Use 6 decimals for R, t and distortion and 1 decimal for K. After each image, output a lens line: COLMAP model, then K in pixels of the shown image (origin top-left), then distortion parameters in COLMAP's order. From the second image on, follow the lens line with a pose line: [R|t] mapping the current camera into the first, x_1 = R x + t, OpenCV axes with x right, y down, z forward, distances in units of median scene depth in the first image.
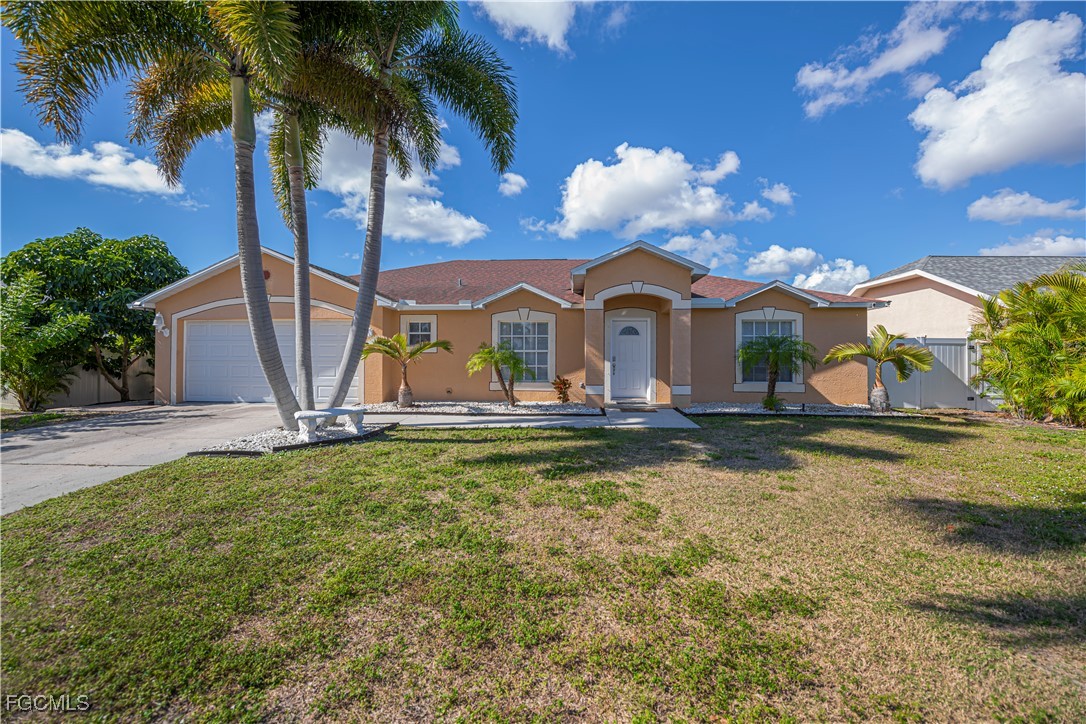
lens RADIAL K [[431.2, 0, 544.8], [0, 431.2, 372.9], [0, 0, 1]] dist [-0.018154, -0.000303]
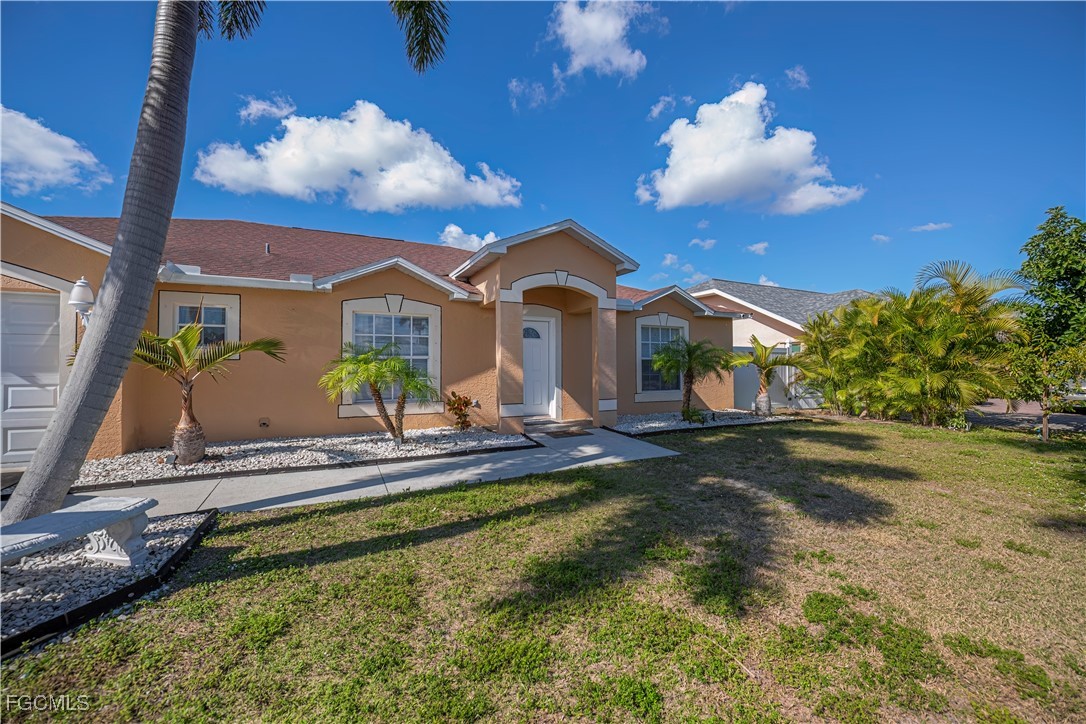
lens RADIAL K [[431.2, 0, 544.8], [0, 431.2, 372.9], [0, 0, 1]] dist [-0.018154, -0.000303]
pose [[0.865614, -0.014132, 0.500513, -0.199471], [0.017647, 0.999842, -0.002290, -0.021806], [-0.500401, 0.010815, 0.865726, 0.309792]]
